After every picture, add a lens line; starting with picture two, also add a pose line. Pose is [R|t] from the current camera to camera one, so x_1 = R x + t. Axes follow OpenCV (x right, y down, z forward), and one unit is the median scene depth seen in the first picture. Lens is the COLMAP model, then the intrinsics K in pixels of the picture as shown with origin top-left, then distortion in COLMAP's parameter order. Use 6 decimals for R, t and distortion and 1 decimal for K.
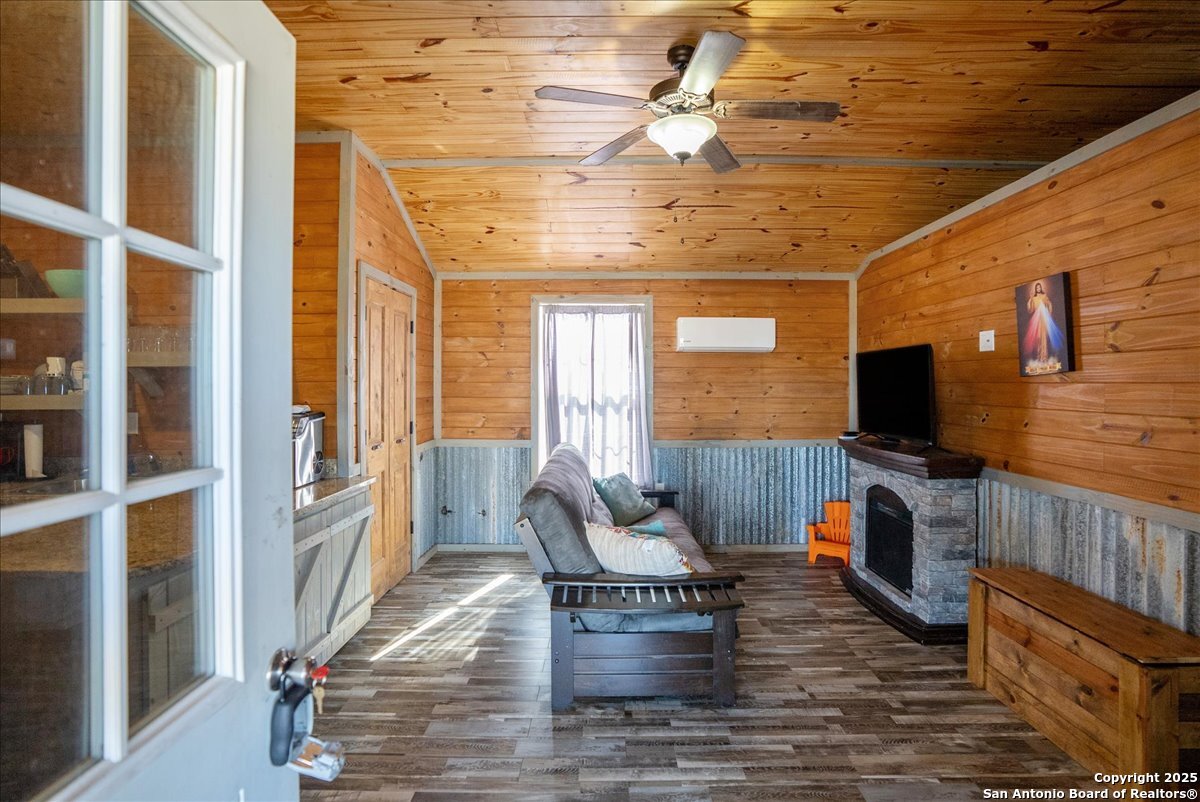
lens RADIAL K [[552.9, 0, 600.6], [0, 552.9, 378.2], [0, 0, 1]] dist [-0.068713, 0.021723]
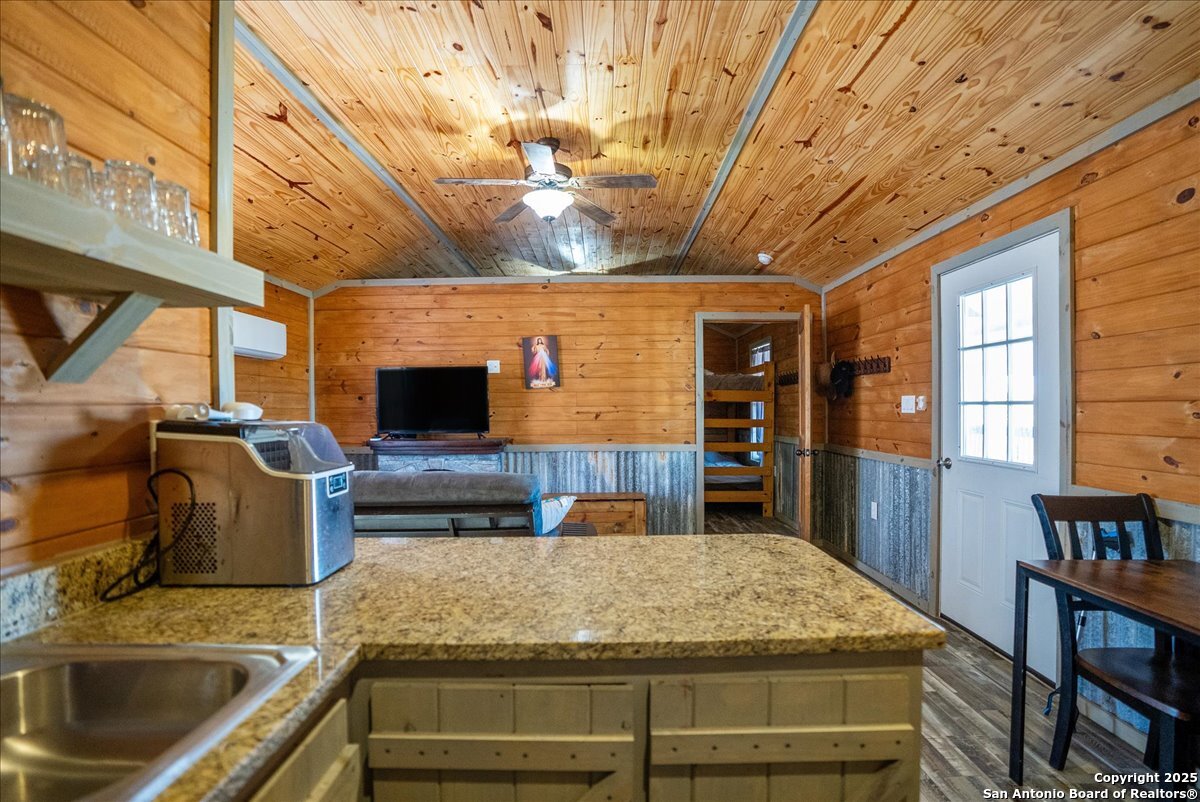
lens RADIAL K [[563.2, 0, 596.1], [0, 563.2, 394.0], [0, 0, 1]] dist [-0.073194, 0.031253]
pose [[0.007838, 0.019865, 0.999772, -1.172442], [-0.001620, 0.999802, -0.019853, 0.055498], [-0.999968, -0.001464, 0.007869, 0.825618]]
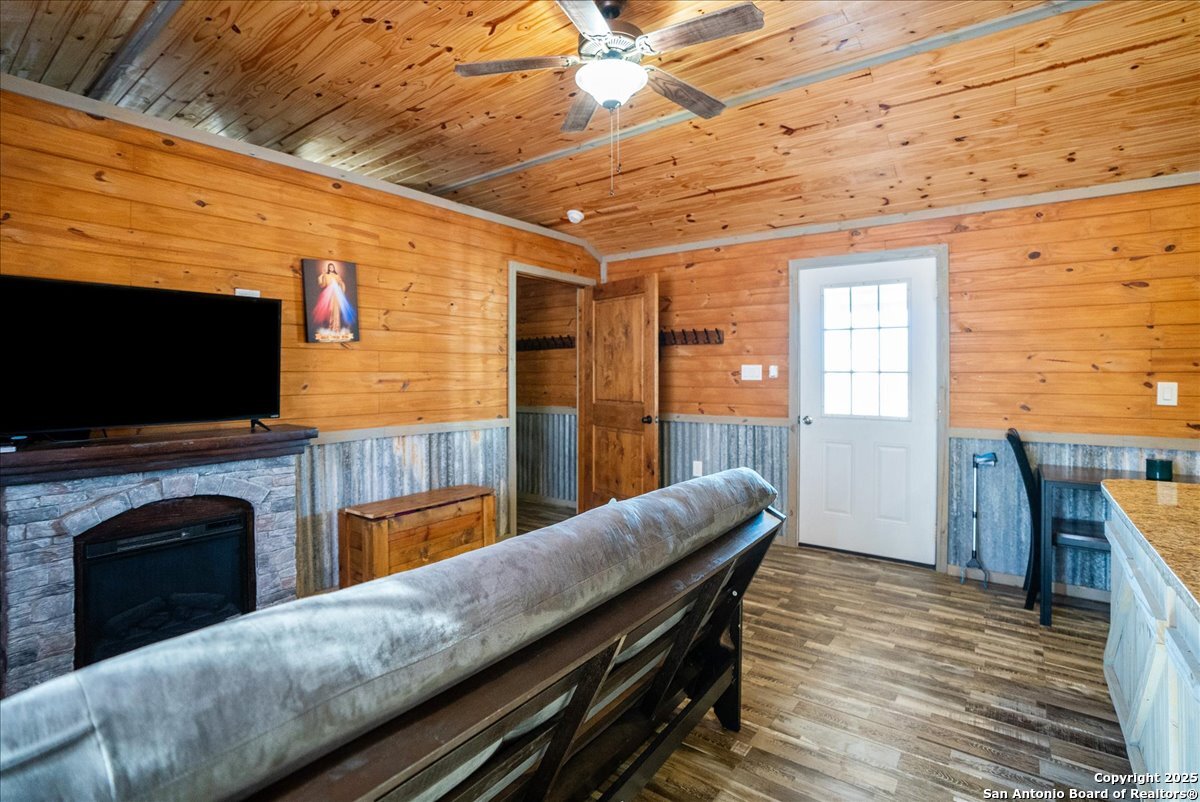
lens RADIAL K [[577.9, 0, 595.9], [0, 577.9, 351.1], [0, 0, 1]] dist [-0.039440, 0.000806]
pose [[-0.797632, 0.016912, 0.602907, -0.409735], [-0.008606, 0.999186, -0.039413, 0.059967], [-0.603083, -0.036626, -0.796837, 1.718979]]
